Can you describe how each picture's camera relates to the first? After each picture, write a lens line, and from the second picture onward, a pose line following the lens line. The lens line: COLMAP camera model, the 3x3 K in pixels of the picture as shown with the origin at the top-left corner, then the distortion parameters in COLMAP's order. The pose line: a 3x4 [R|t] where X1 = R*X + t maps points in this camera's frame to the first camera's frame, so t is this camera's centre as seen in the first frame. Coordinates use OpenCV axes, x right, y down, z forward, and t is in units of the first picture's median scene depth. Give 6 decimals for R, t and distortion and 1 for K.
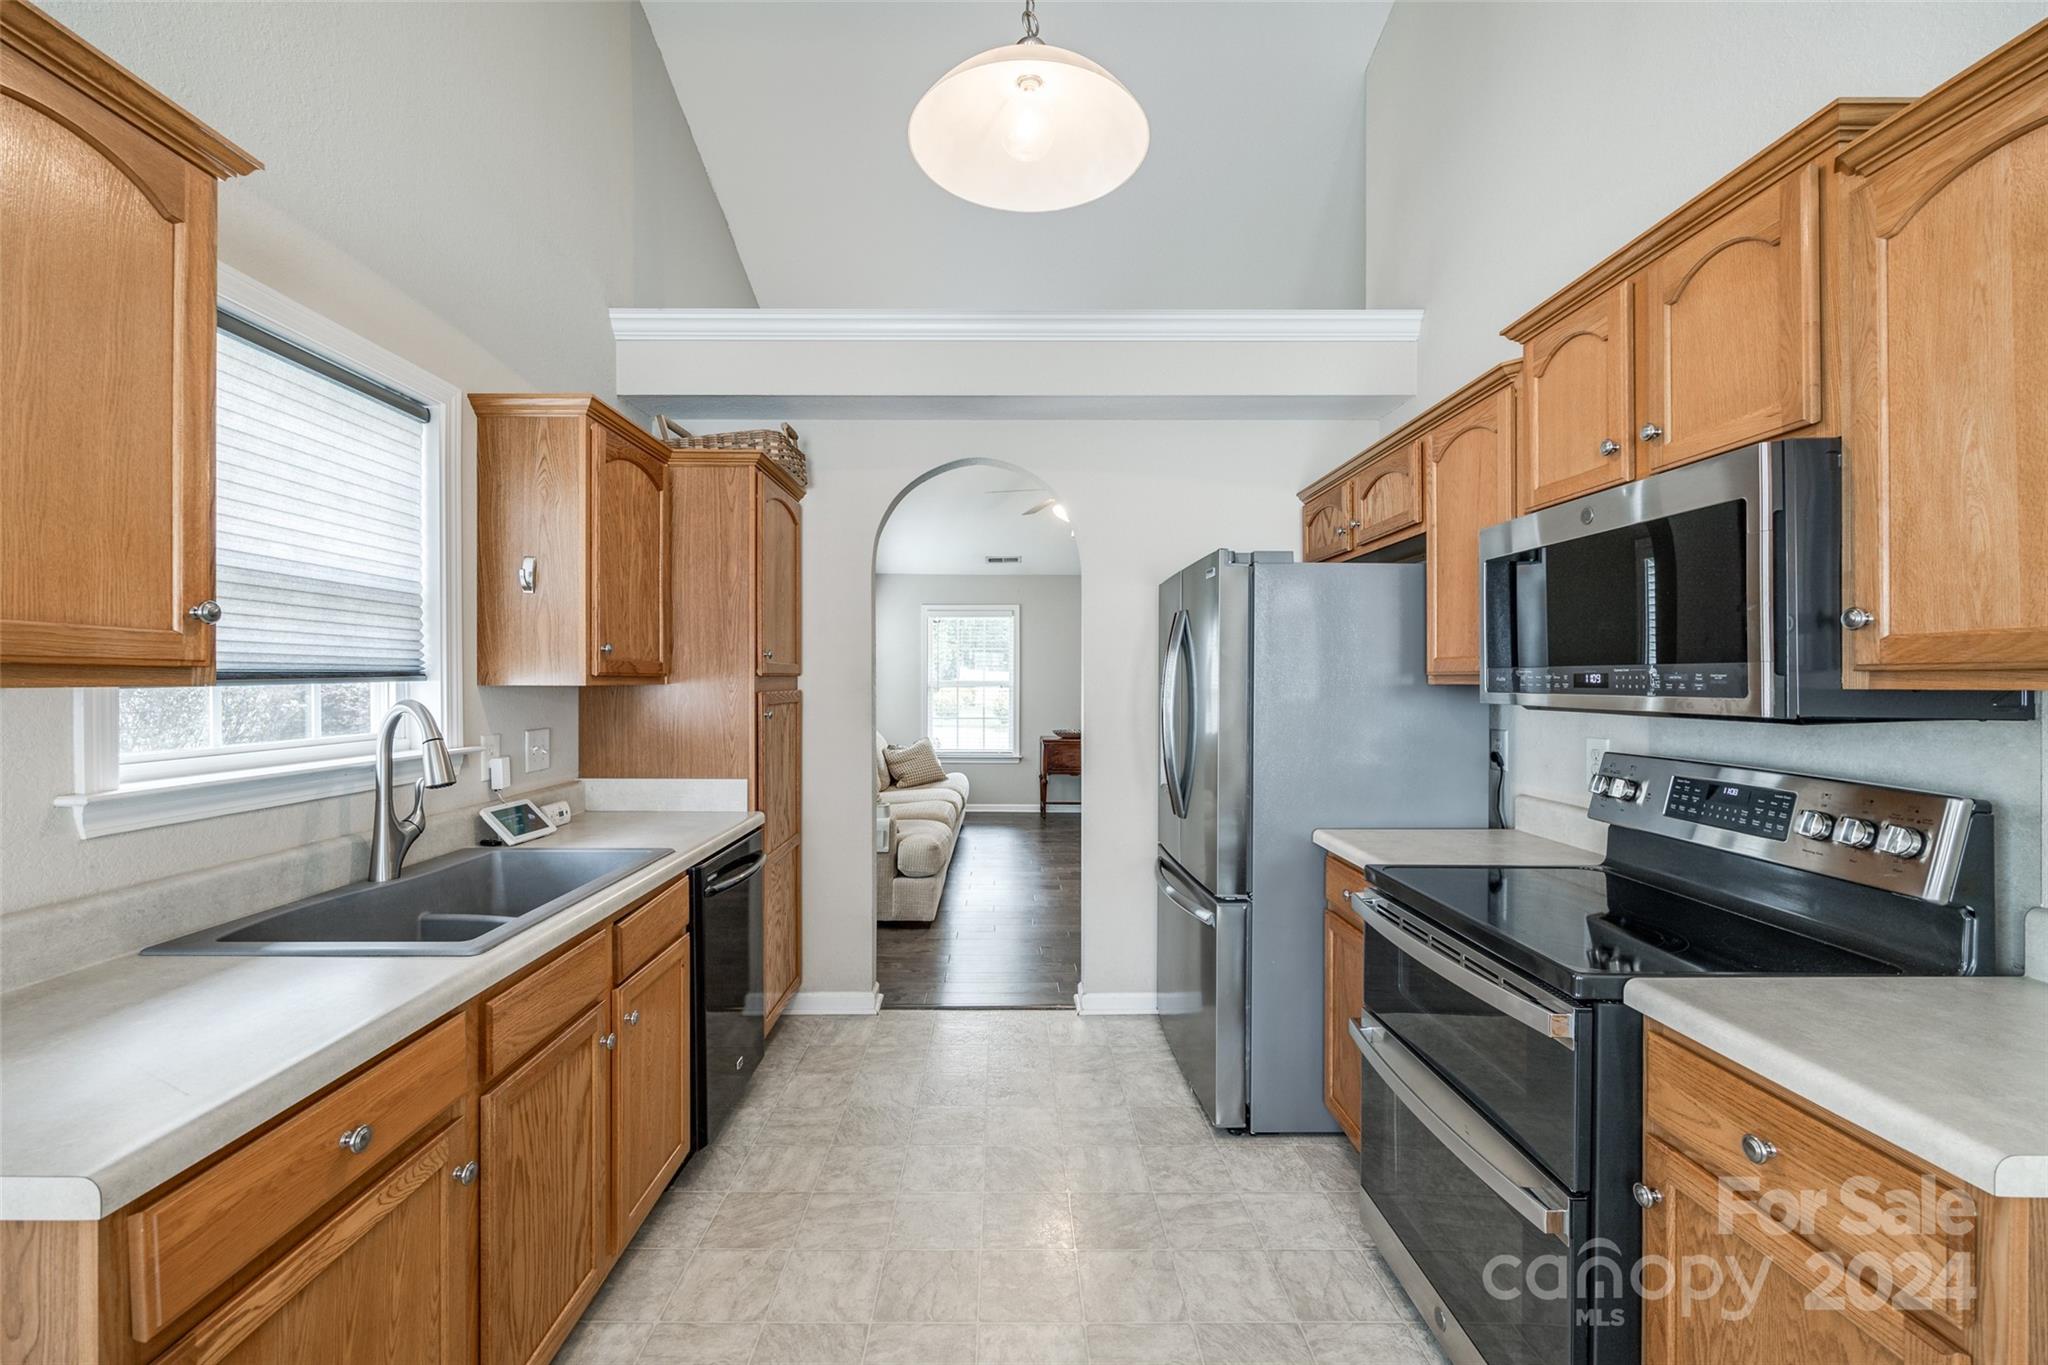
lens RADIAL K [[824.7, 0, 1000.3], [0, 824.7, 680.7], [0, 0, 1]] dist [-0.004430, 0.000056]
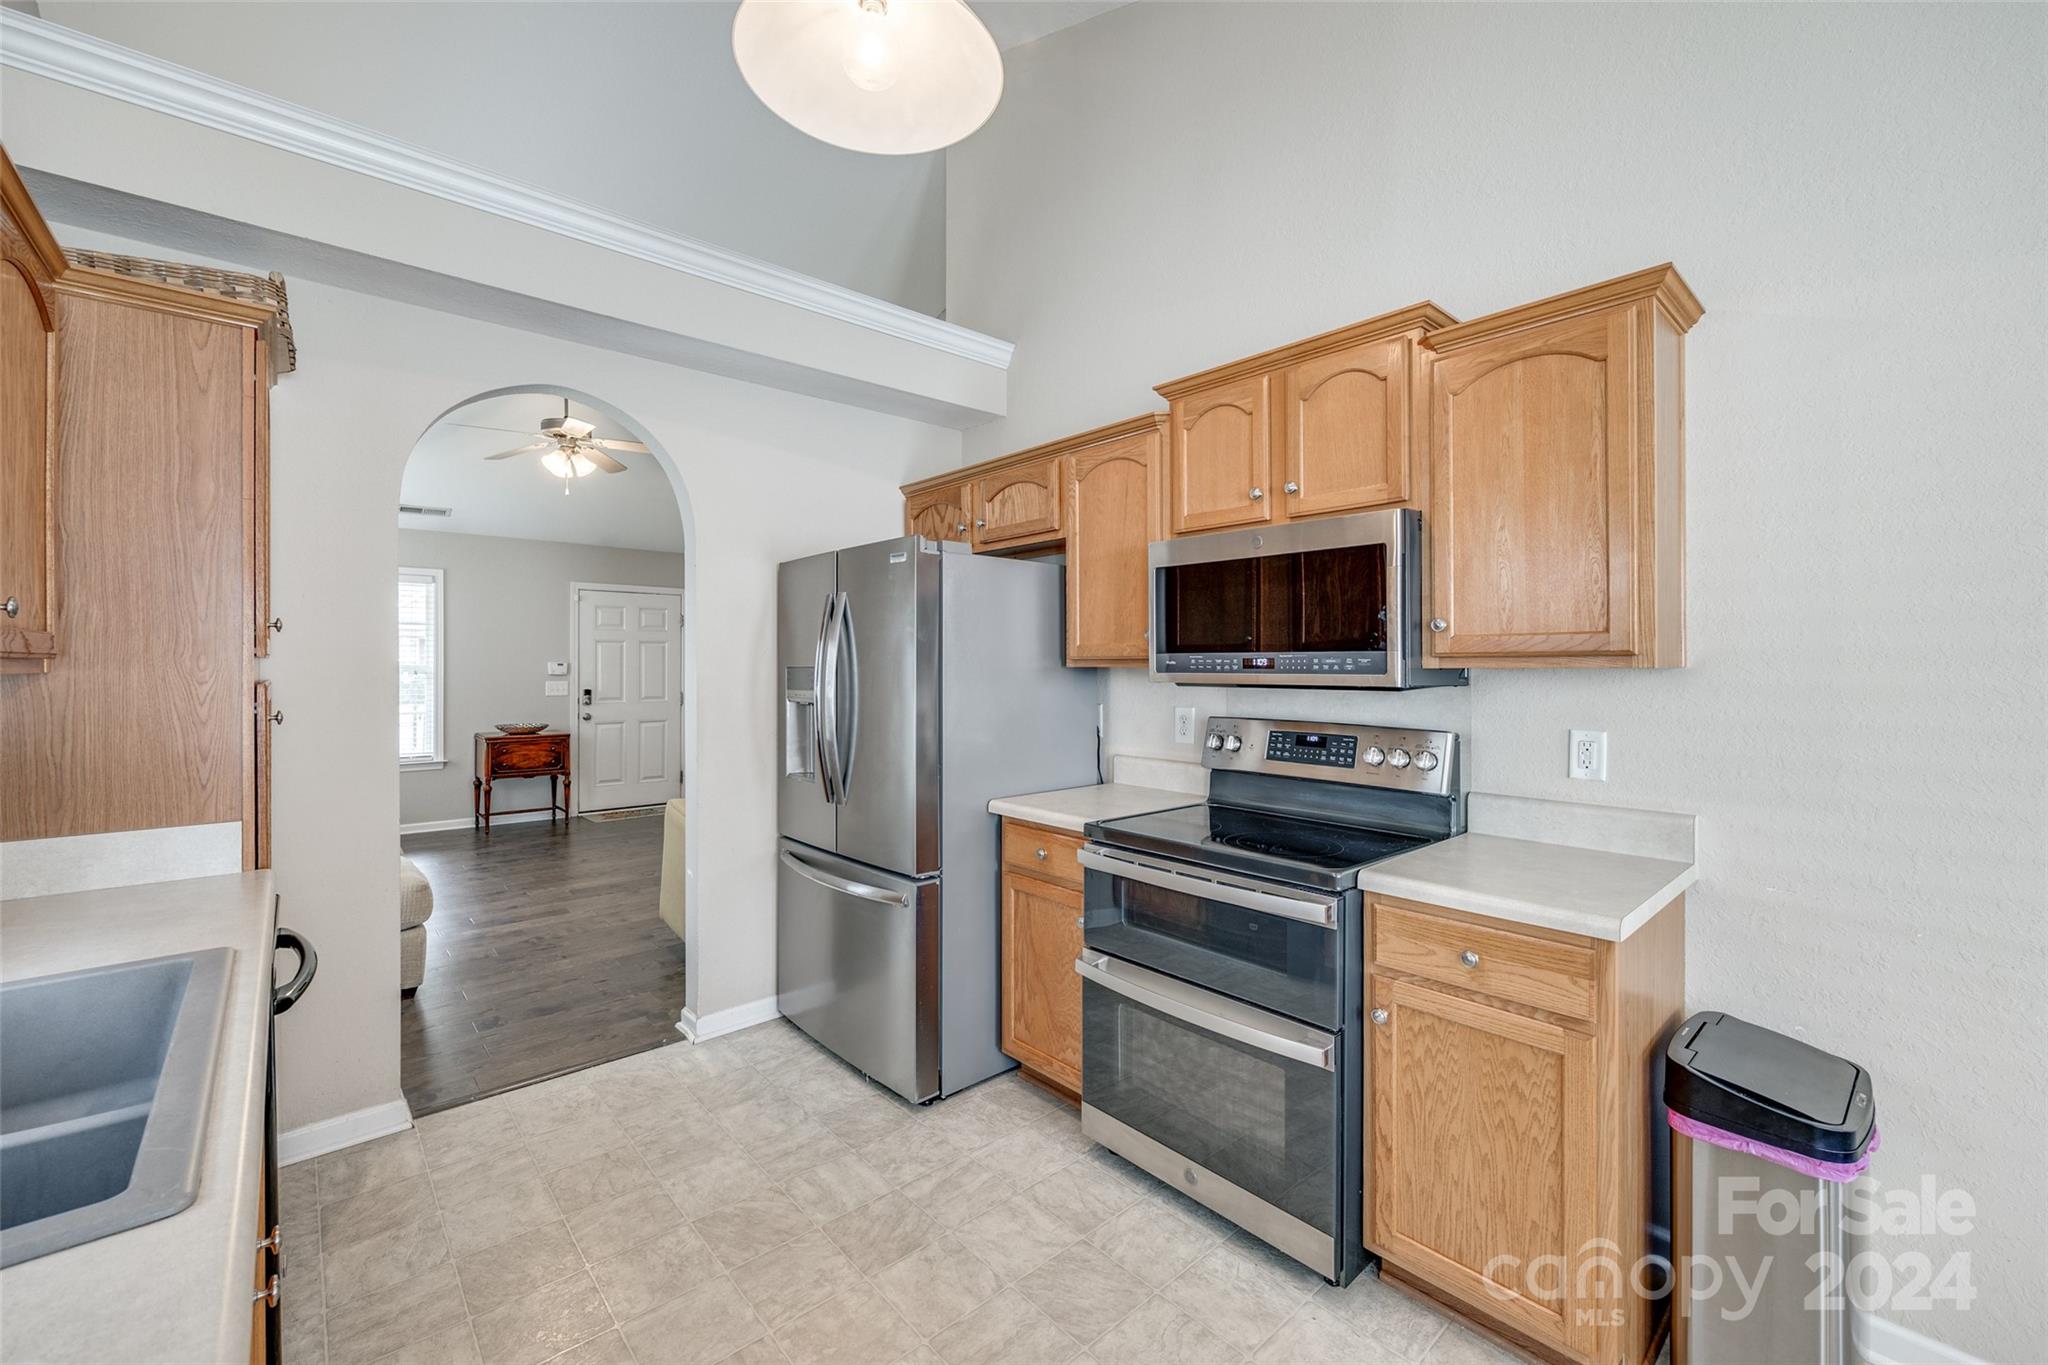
lens RADIAL K [[824.7, 0, 1012.1], [0, 824.7, 665.2], [0, 0, 1]] dist [-0.004430, 0.000056]
pose [[0.752598, -0.002372, 0.658476, -0.340633], [0.002070, 0.999997, 0.001236, 0.000257], [-0.658477, 0.000433, 0.752601, 0.168384]]
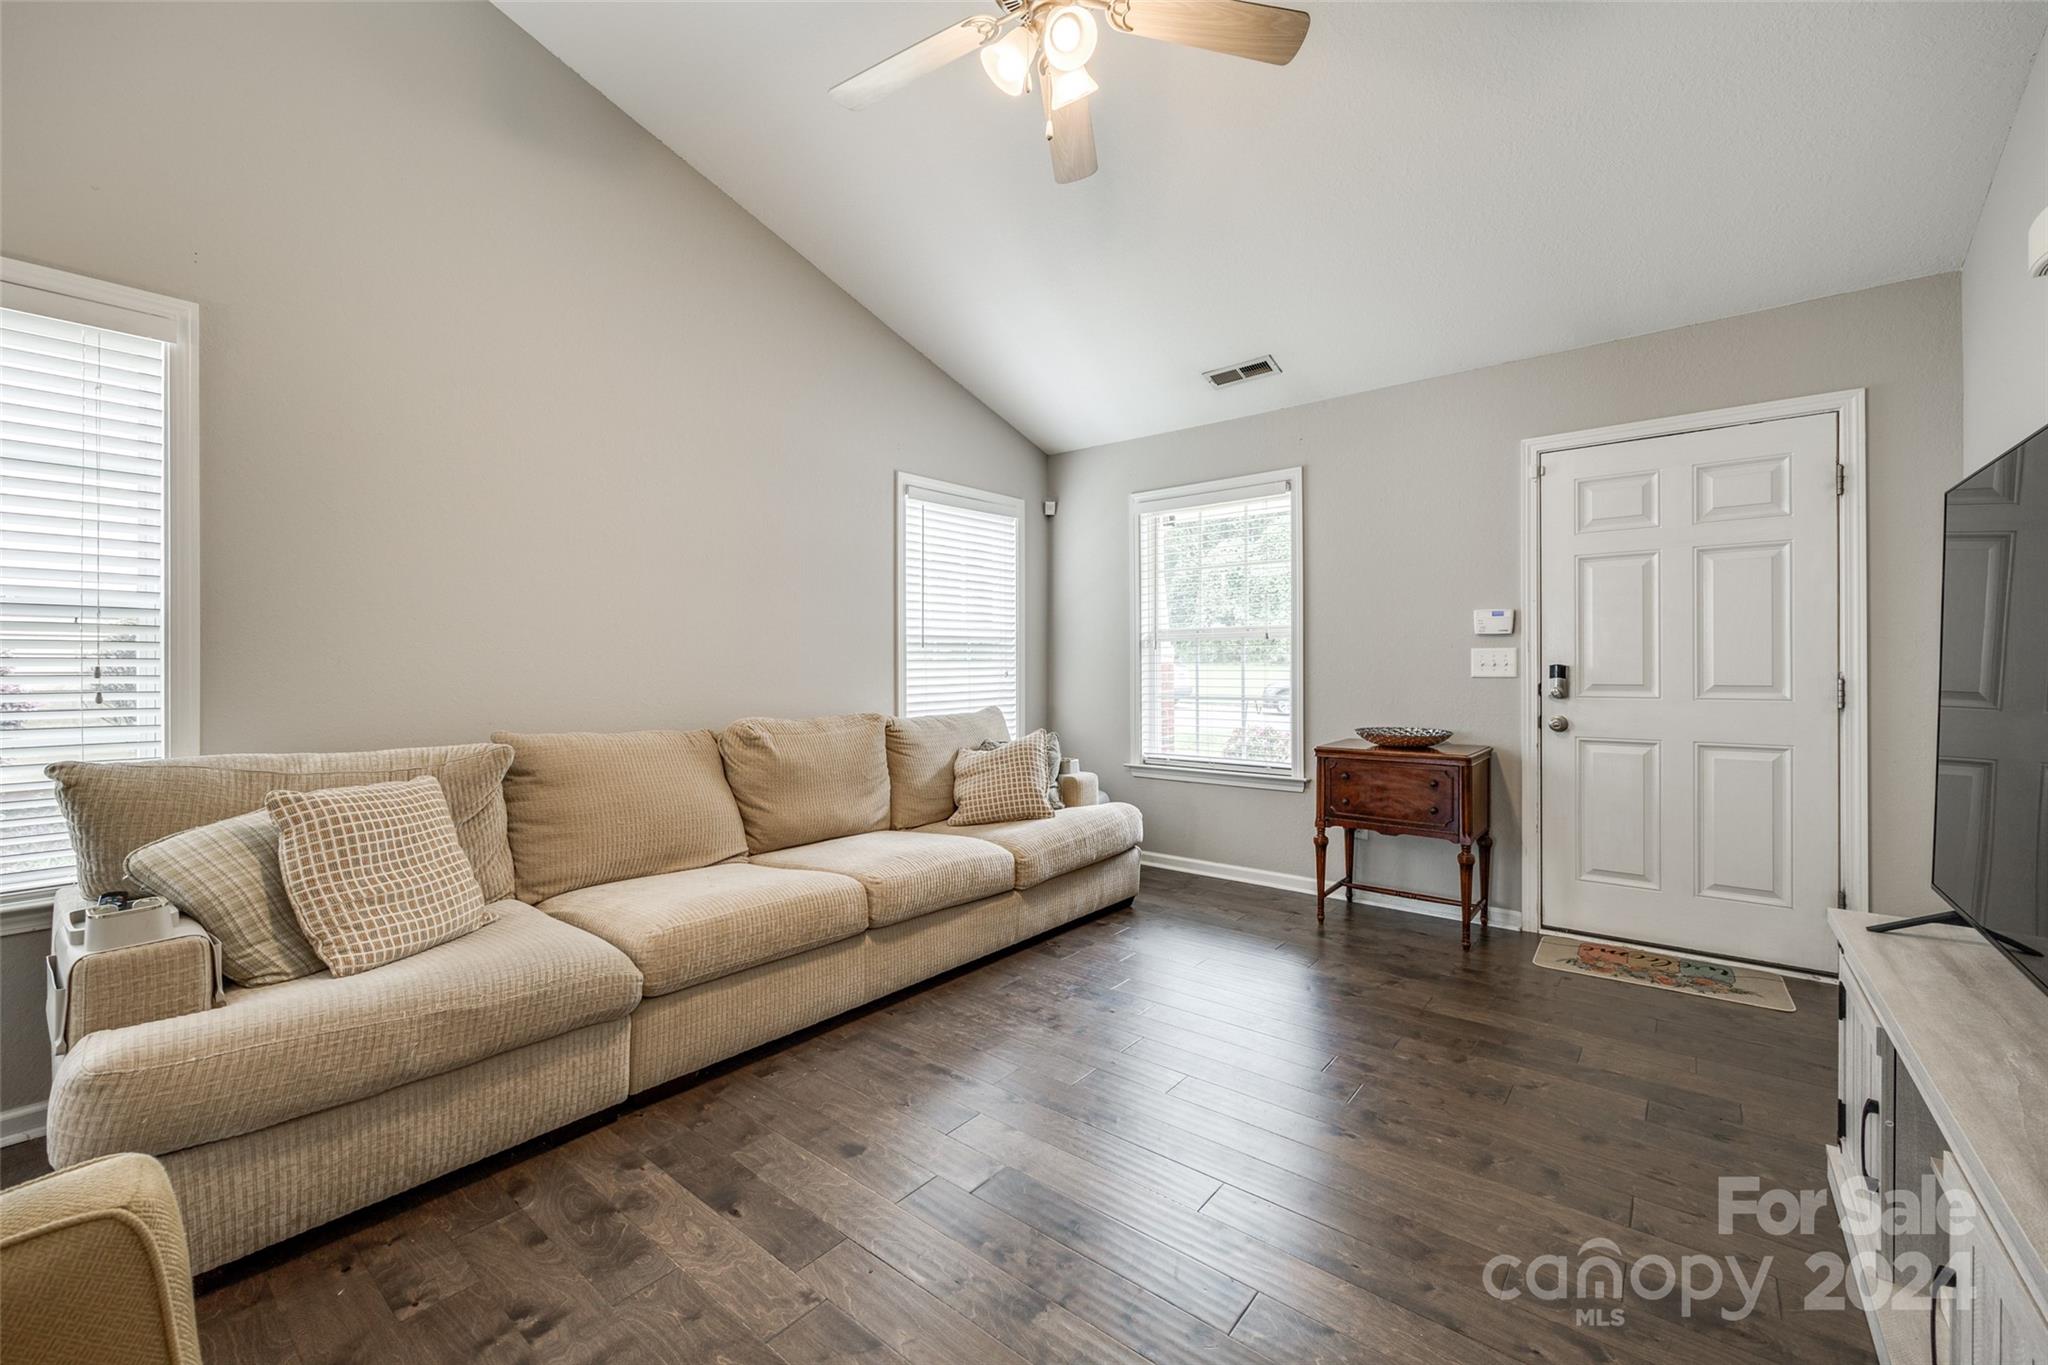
lens RADIAL K [[824.7, 0, 1021.6], [0, 824.7, 669.1], [0, 0, 1]] dist [-0.004430, 0.000056]
pose [[0.775344, -0.002656, -0.631533, 0.784285], [0.003419, 0.999994, -0.000008, 0.105550], [0.631530, -0.002153, 0.775349, 2.036283]]
